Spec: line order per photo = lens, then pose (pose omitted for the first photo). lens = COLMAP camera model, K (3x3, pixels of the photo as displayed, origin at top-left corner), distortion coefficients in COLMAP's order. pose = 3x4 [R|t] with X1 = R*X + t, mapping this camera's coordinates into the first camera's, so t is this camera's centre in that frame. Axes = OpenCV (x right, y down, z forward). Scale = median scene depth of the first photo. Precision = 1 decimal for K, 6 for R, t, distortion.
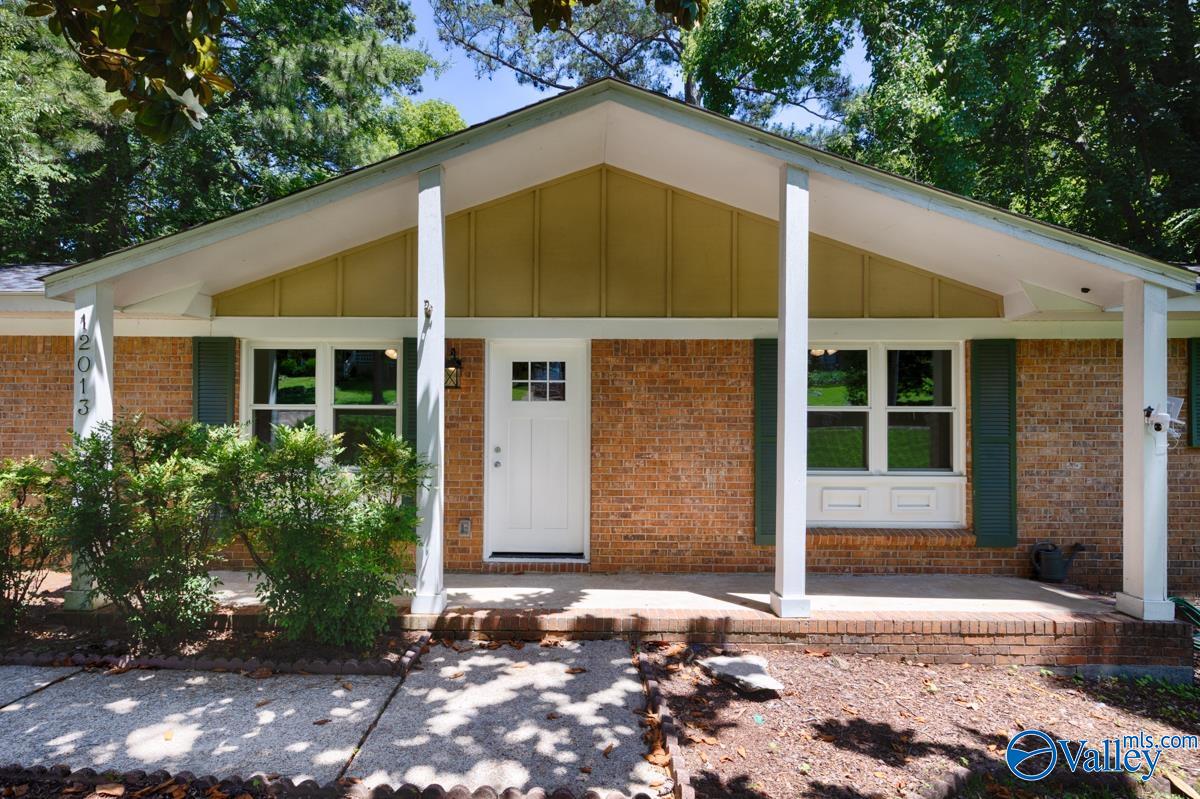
lens RADIAL K [[594.2, 0, 598.5], [0, 594.2, 408.2], [0, 0, 1]] dist [0.004440, 0.000016]
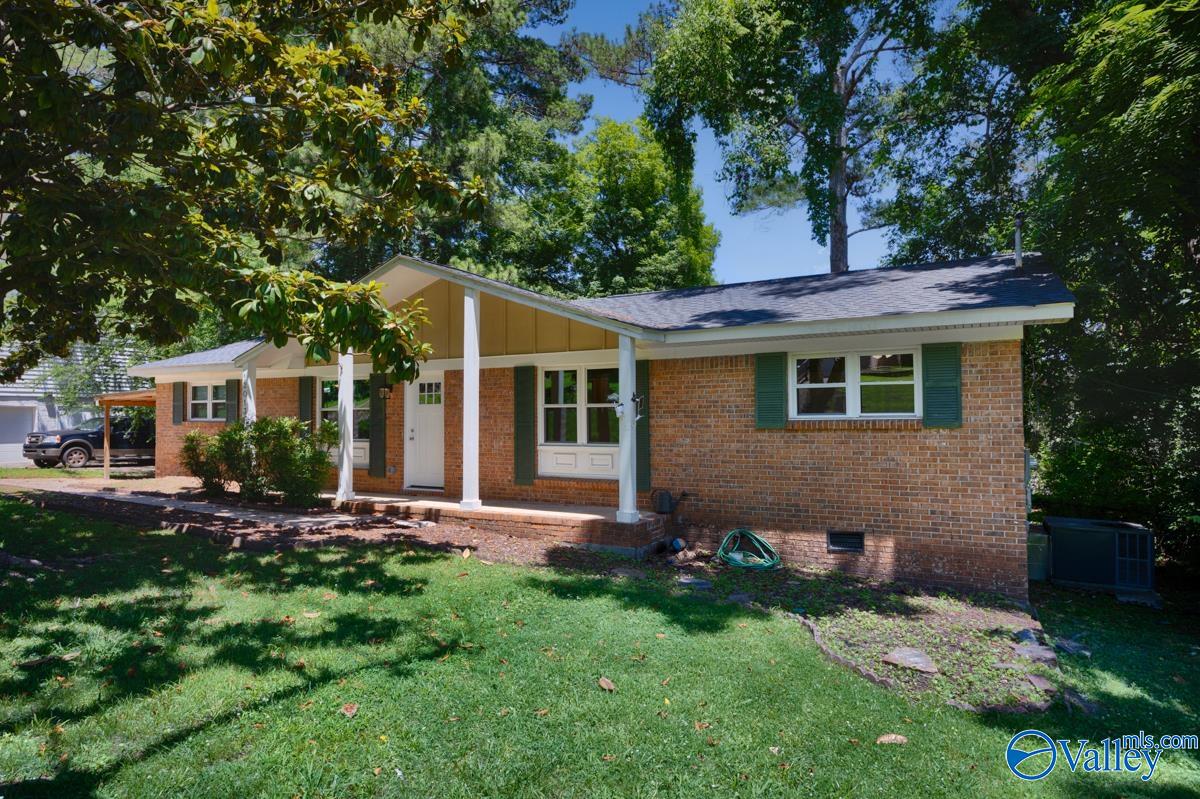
lens RADIAL K [[691.8, 0, 600.1], [0, 691.8, 401.7], [0, 0, 1]] dist [0.005491, 0.000486]
pose [[0.880215, -0.019224, -0.474185, 1.447502], [0.019378, 0.999802, -0.004562, 0.000300], [0.474179, -0.005174, 0.880414, -0.668398]]
